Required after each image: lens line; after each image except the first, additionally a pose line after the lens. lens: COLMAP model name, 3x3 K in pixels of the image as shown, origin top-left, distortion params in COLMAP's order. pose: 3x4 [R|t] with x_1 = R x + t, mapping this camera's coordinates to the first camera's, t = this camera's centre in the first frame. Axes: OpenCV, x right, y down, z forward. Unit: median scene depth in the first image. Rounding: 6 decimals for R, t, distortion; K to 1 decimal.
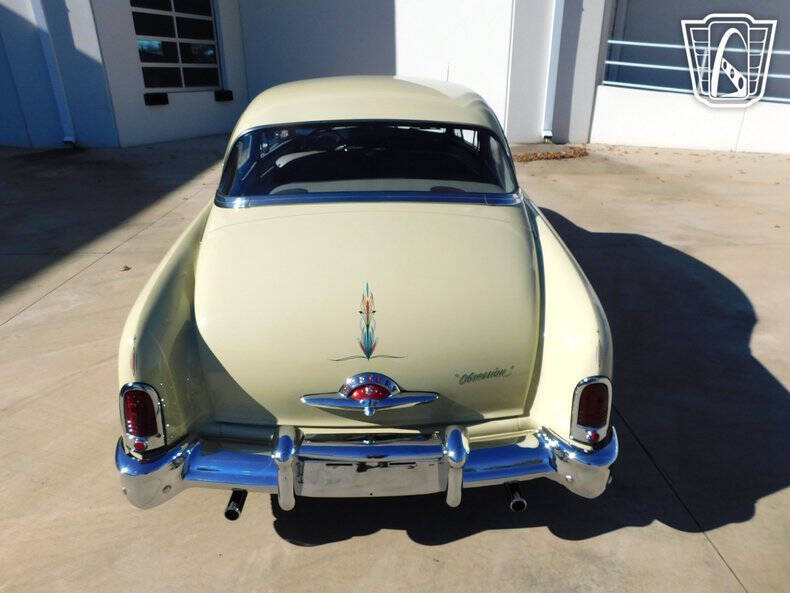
lens RADIAL K [[516.2, 0, 388.9], [0, 516.2, 295.3], [0, 0, 1]] dist [-0.074735, 0.051194]
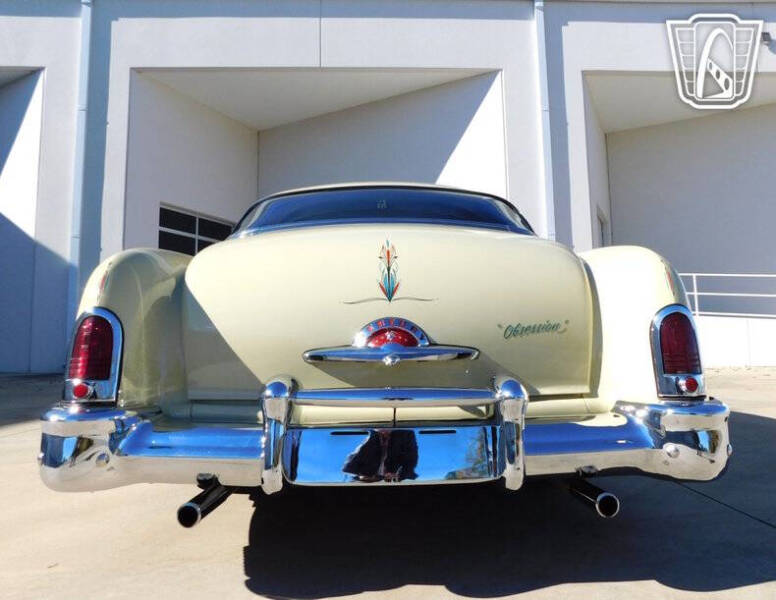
lens RADIAL K [[535.1, 0, 392.0], [0, 535.1, 301.4], [0, 0, 1]] dist [-0.043468, 0.022836]
pose [[0.999975, -0.007070, -0.000623, -0.034700], [0.005943, 0.882091, -0.471041, 0.509476], [0.003879, 0.471025, 0.882111, 0.243572]]
